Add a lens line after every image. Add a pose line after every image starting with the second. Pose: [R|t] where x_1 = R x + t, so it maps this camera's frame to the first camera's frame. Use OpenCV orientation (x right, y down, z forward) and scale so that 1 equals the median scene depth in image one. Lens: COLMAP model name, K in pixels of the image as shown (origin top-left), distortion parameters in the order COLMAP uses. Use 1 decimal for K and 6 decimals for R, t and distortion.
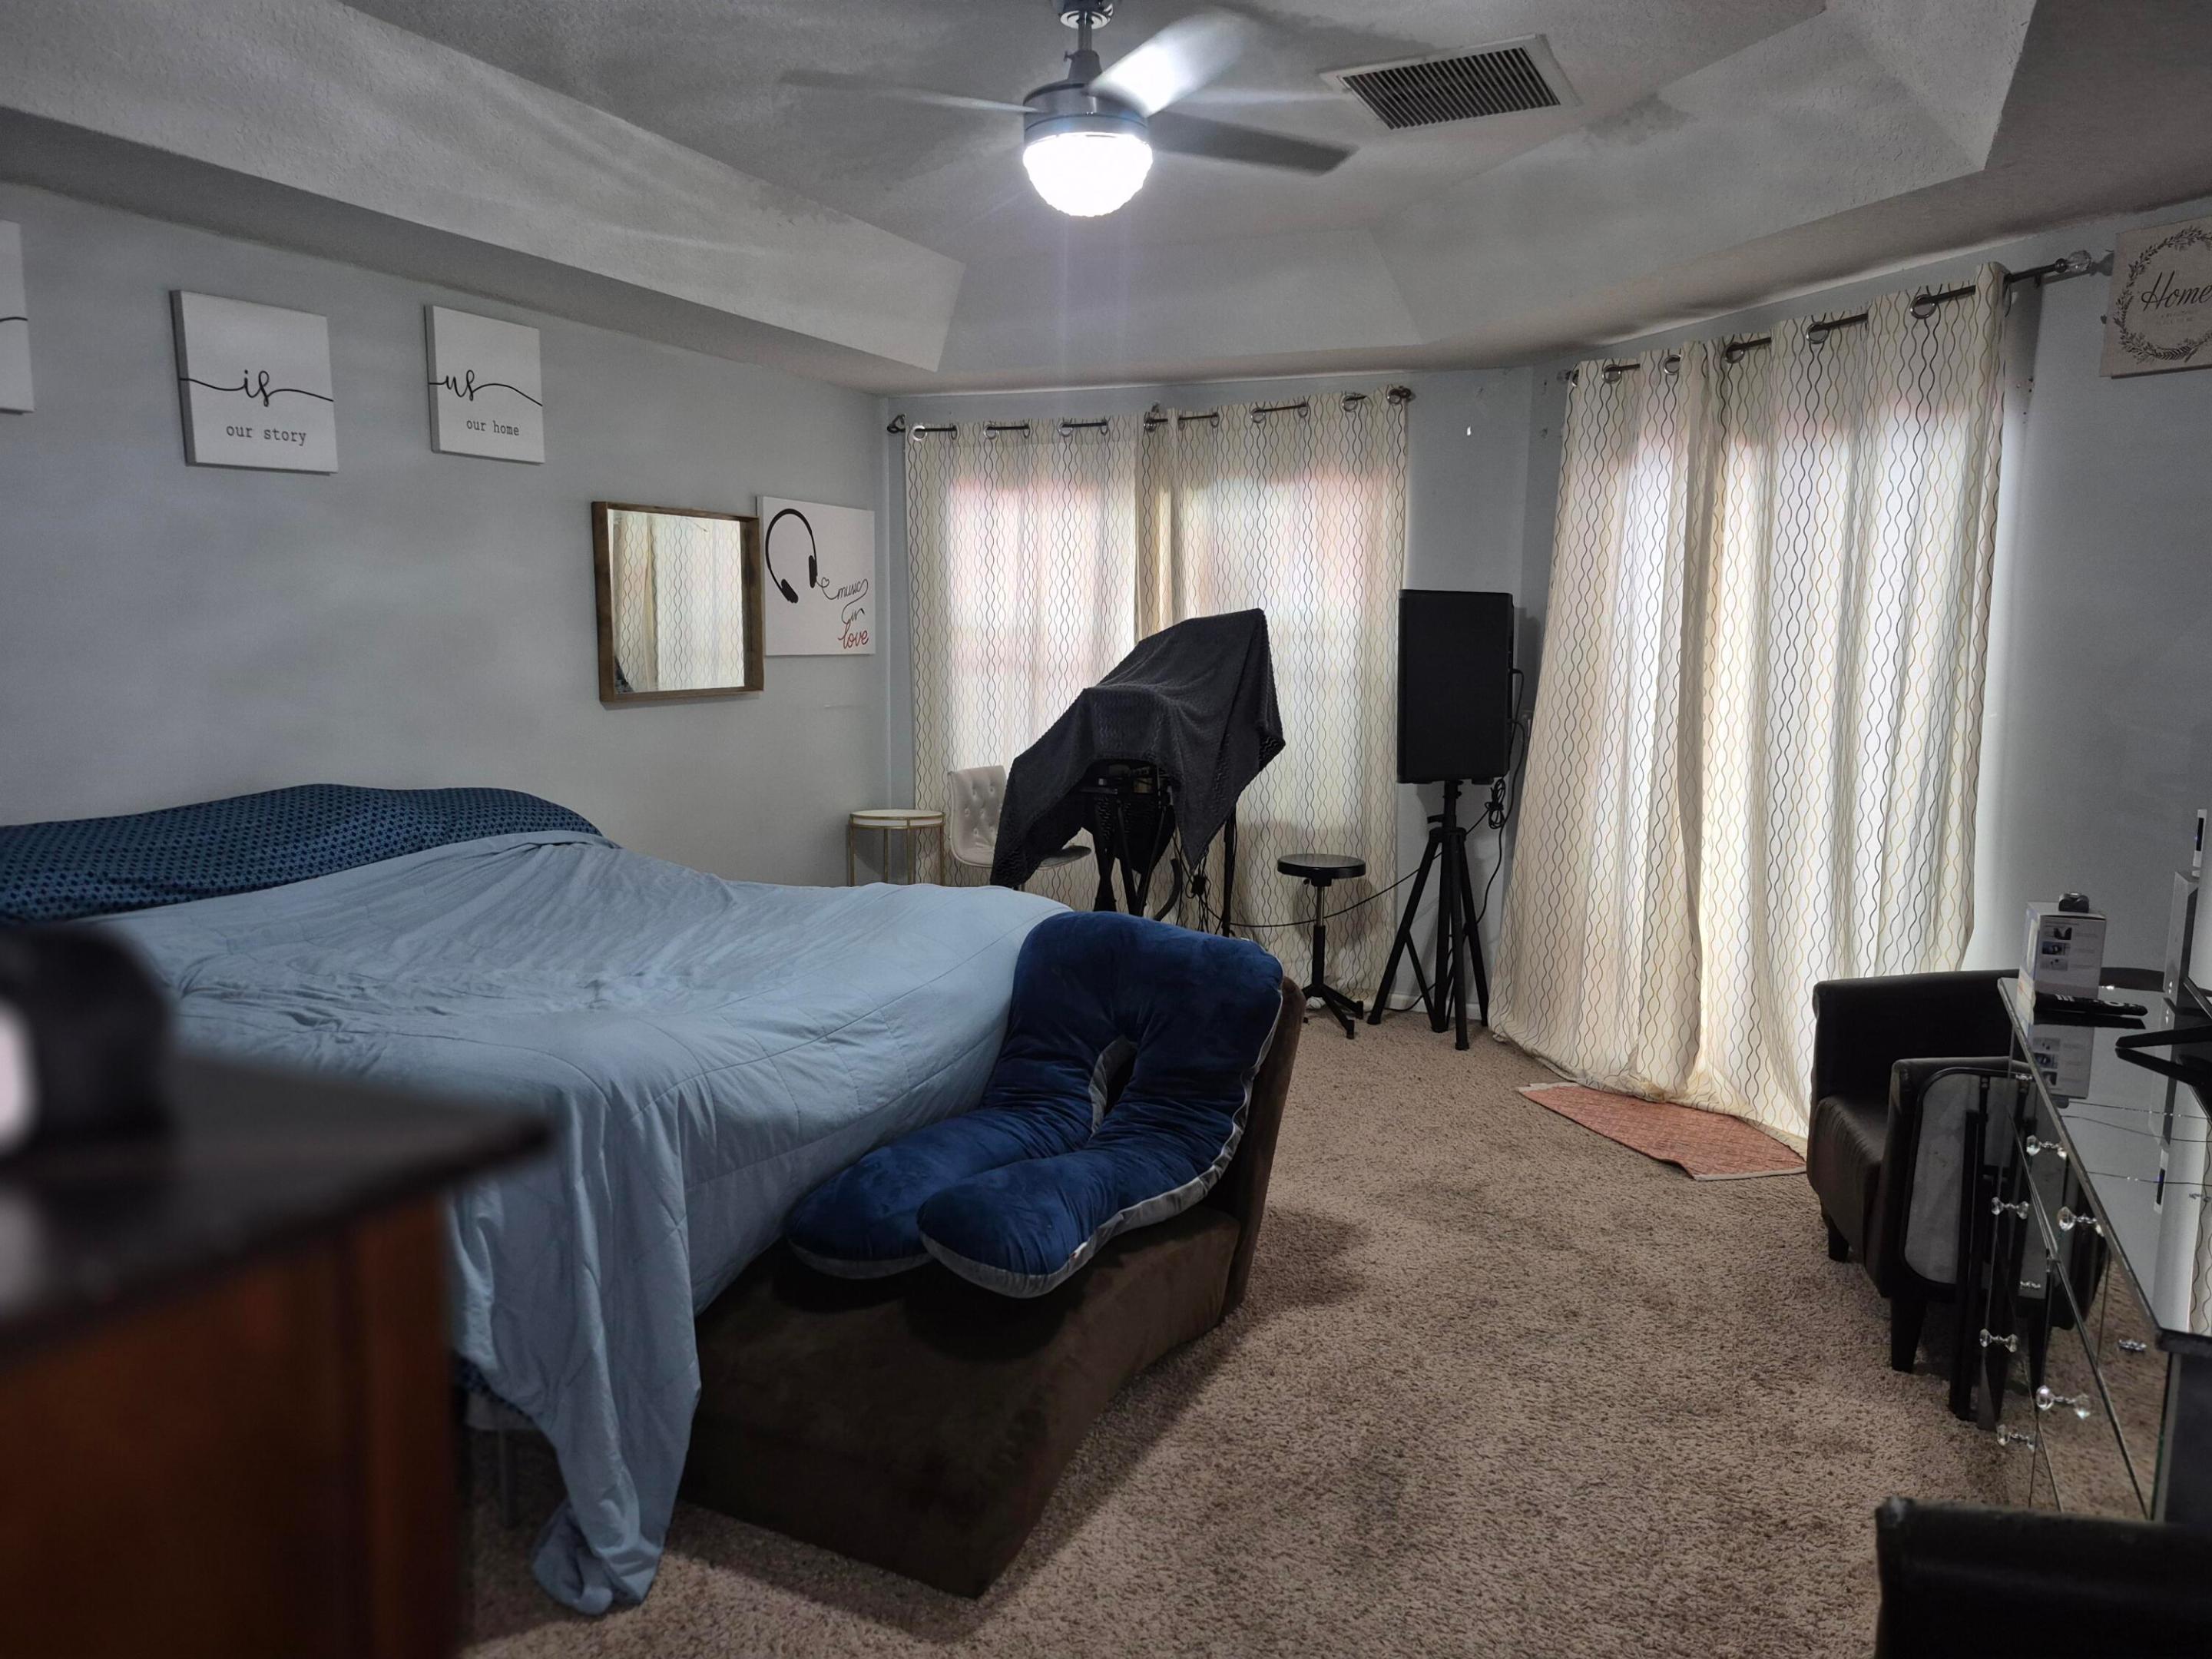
lens RADIAL K [[1530.5, 0, 1122.1], [0, 1530.5, 826.0], [0, 0, 1]] dist [0.100871, -0.122659]
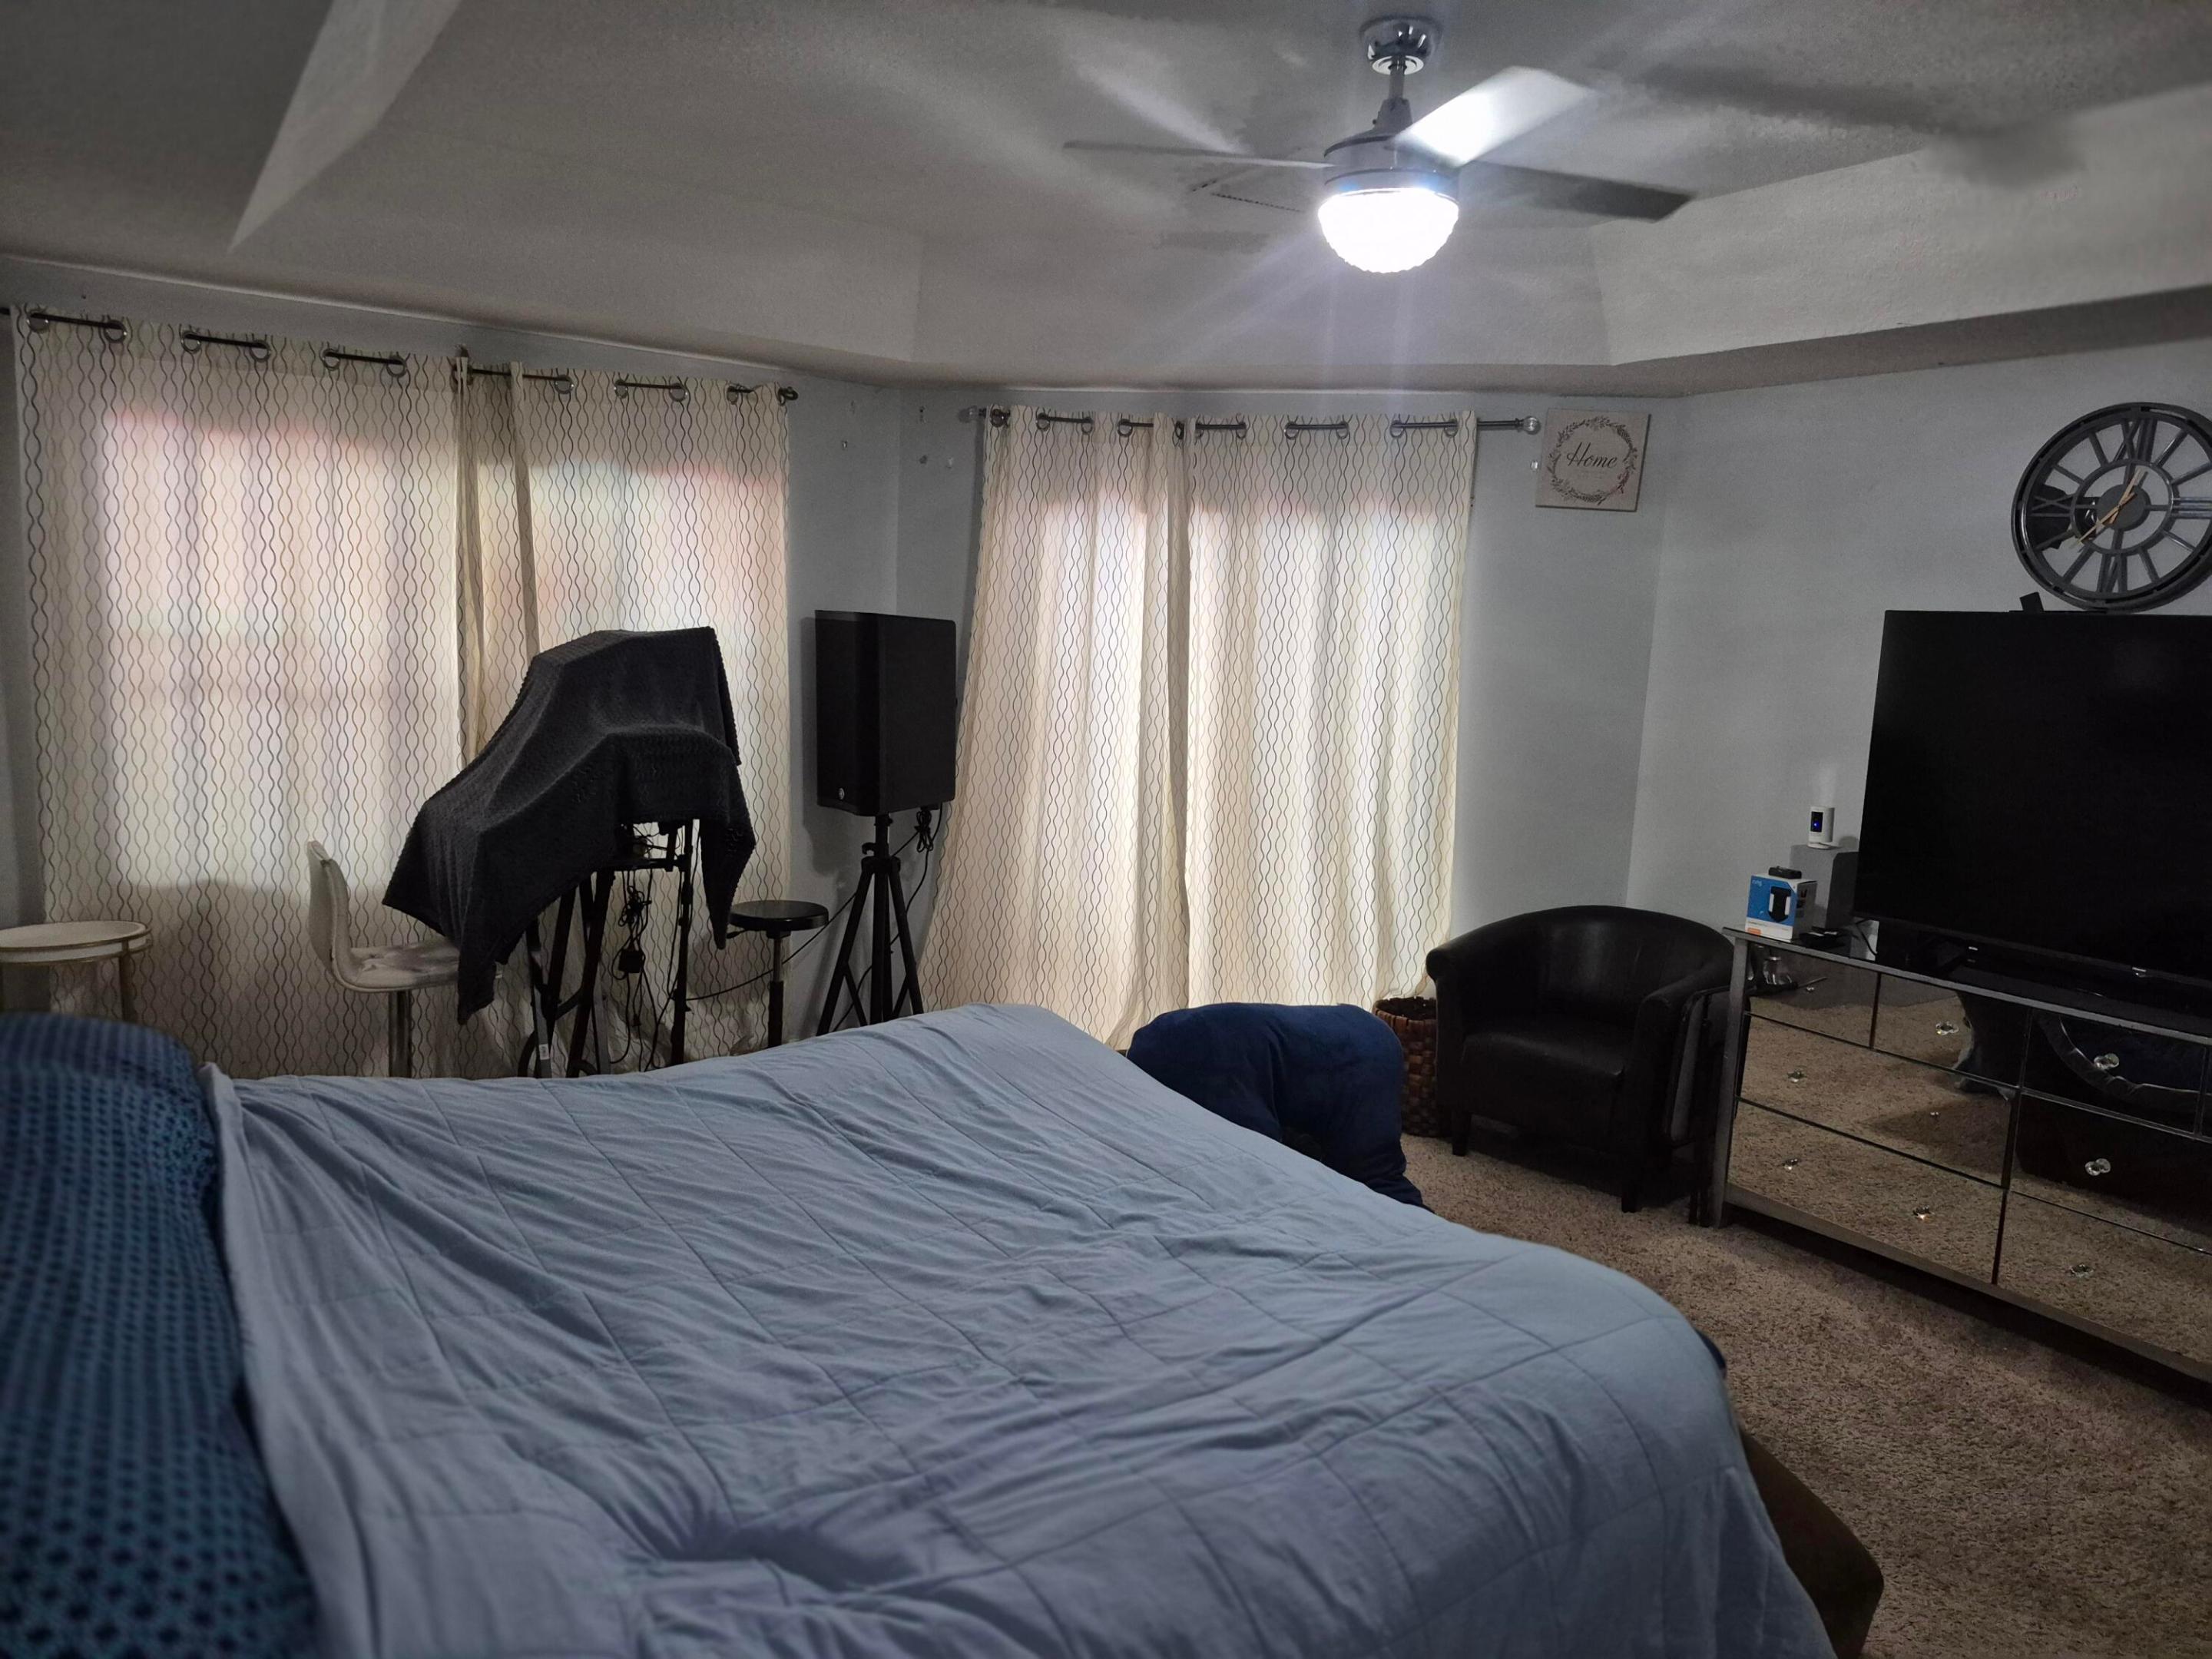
lens RADIAL K [[1522.7, 0, 1109.2], [0, 1522.7, 817.5], [0, 0, 1]] dist [0.091196, -0.111196]
pose [[0.537399, -0.094391, 0.838029, -0.499367], [0.073375, 0.995181, 0.065039, -0.072550], [-0.840130, 0.026539, 0.541735, 0.341872]]
